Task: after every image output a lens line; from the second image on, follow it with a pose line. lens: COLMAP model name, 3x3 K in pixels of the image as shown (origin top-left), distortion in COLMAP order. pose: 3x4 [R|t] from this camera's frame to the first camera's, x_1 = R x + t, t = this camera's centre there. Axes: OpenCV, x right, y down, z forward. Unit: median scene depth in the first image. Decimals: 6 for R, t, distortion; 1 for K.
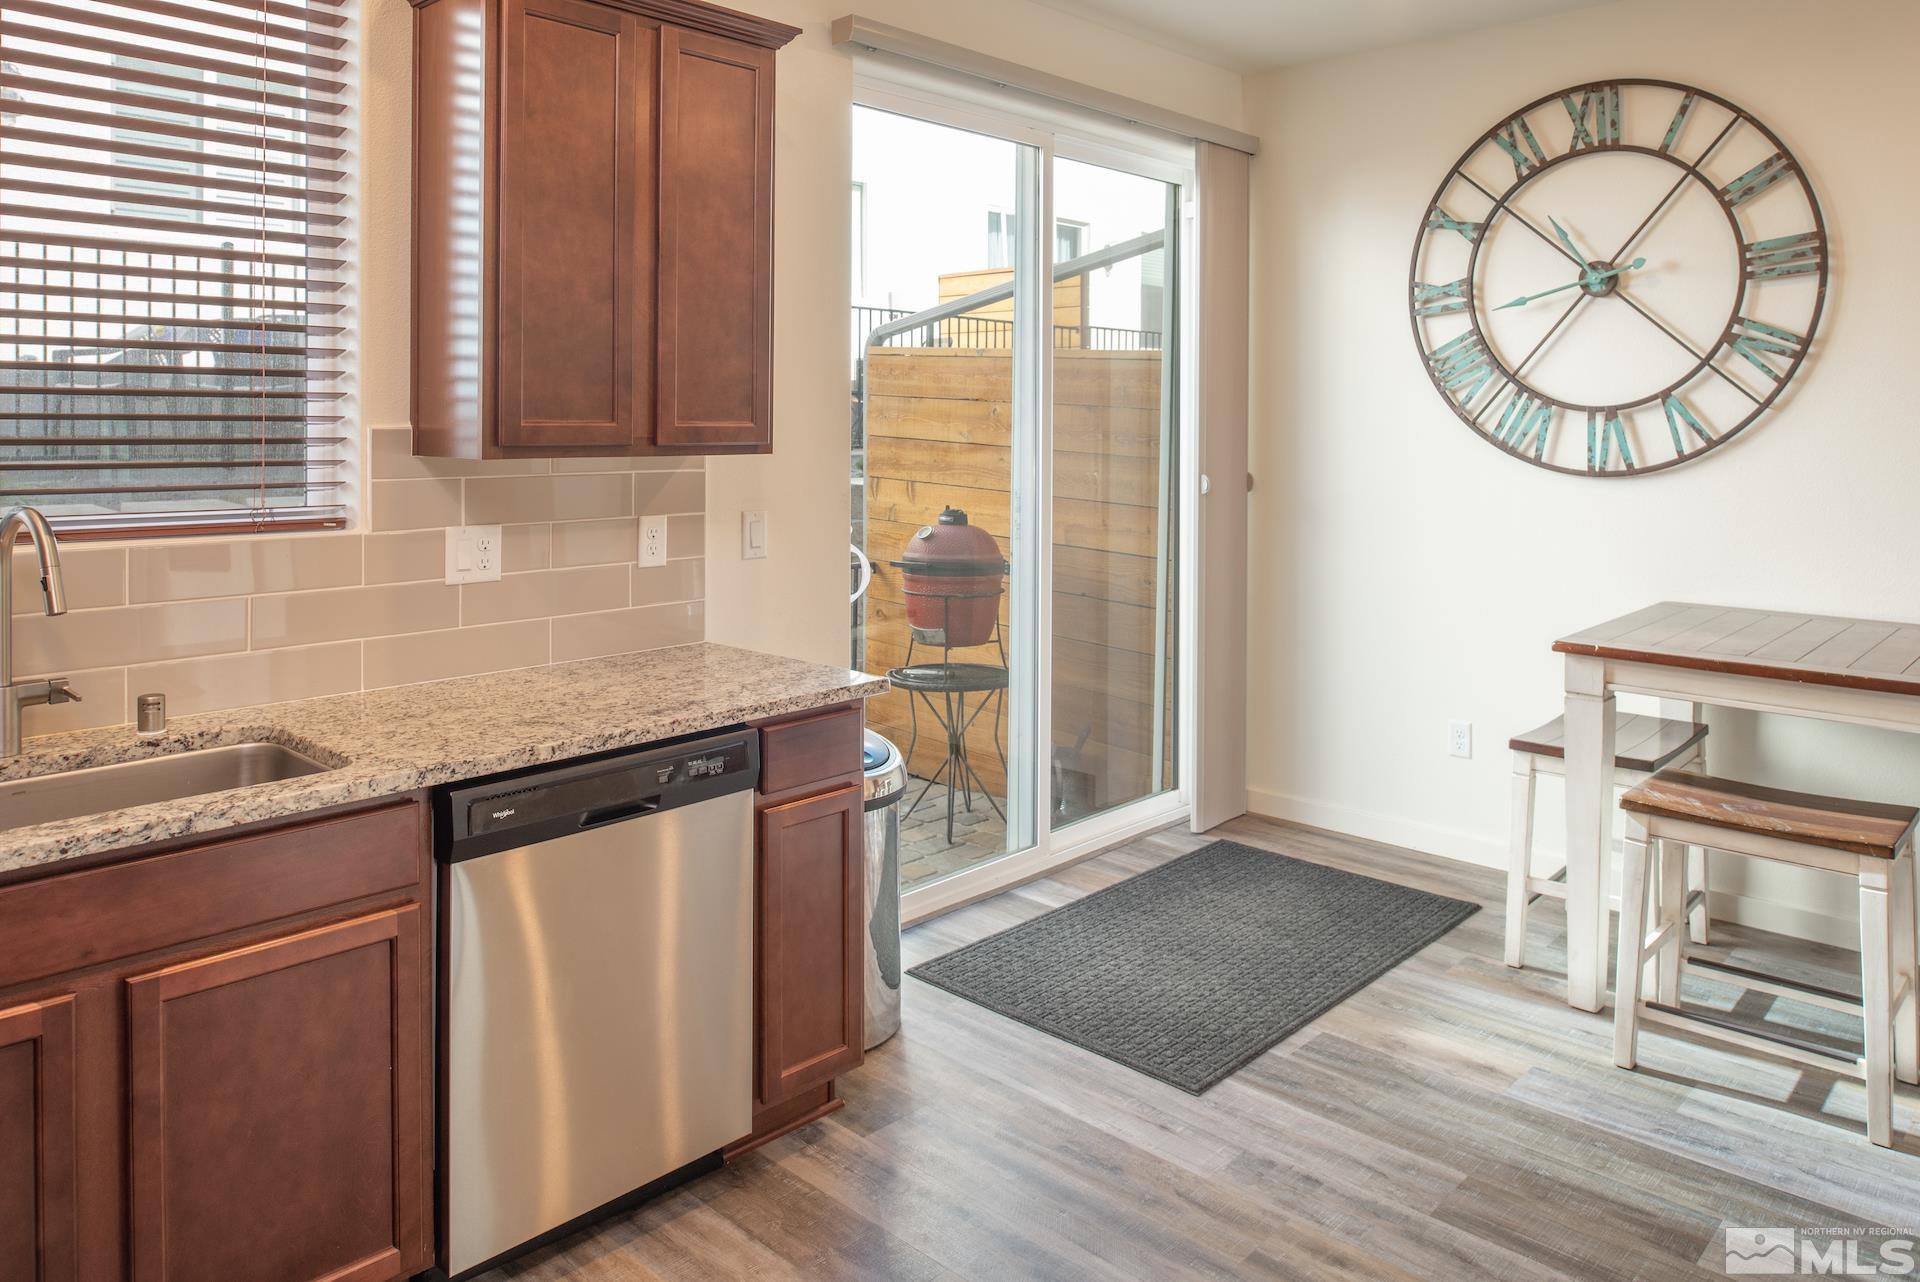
lens RADIAL K [[1332.5, 0, 984.6], [0, 1332.5, 430.4], [0, 0, 1]] dist [-0.009753, -0.004642]
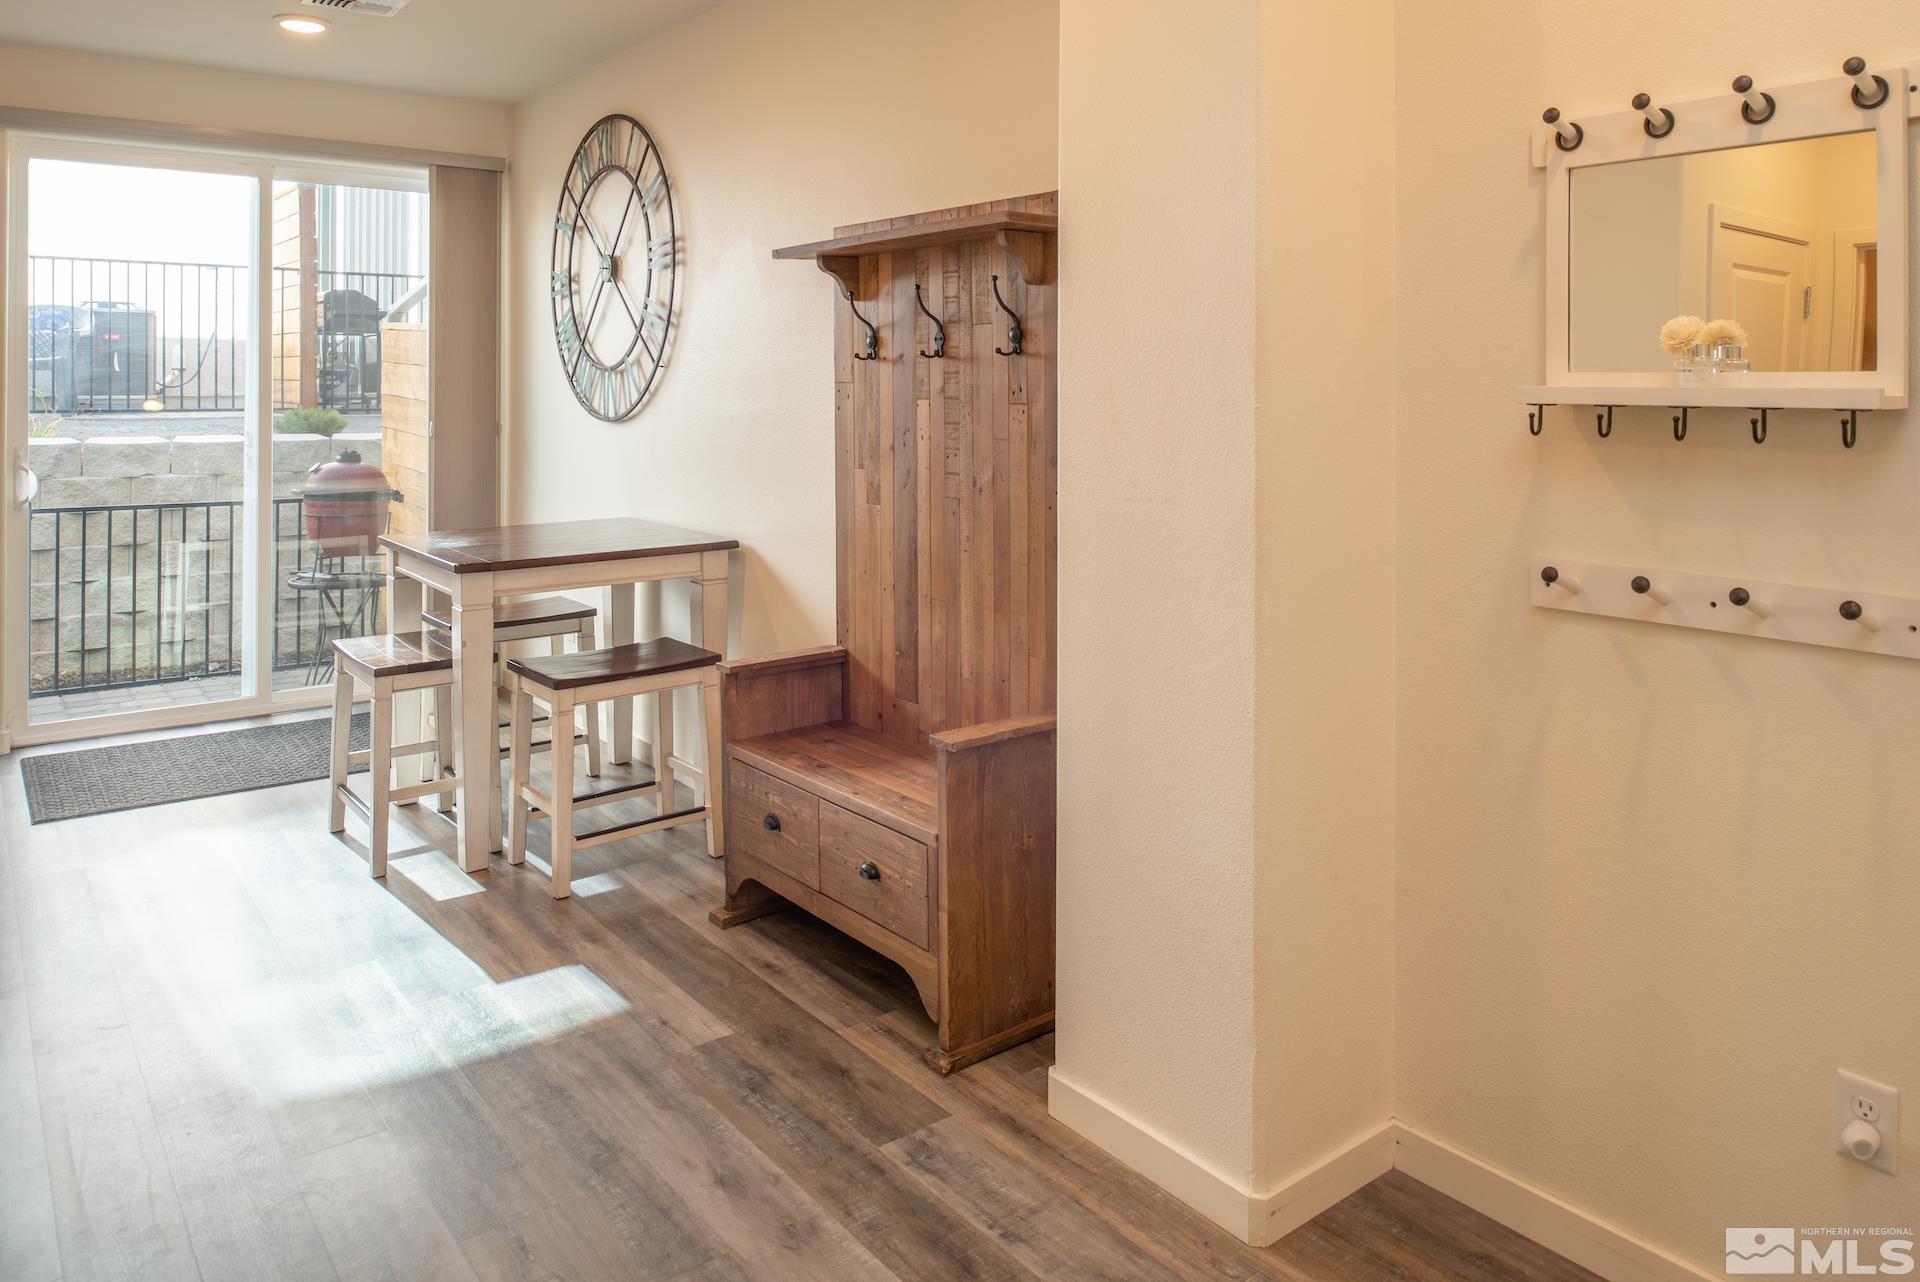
lens RADIAL K [[1319.7, 0, 975.4], [0, 1319.7, 413.6], [0, 0, 1]] dist [-0.008518, -0.011609]
pose [[0.987111, 0.000752, -0.160036, 0.968683], [0.000294, 0.999979, 0.006510, 0.018502], [0.160037, -0.006473, 0.987090, -0.201566]]
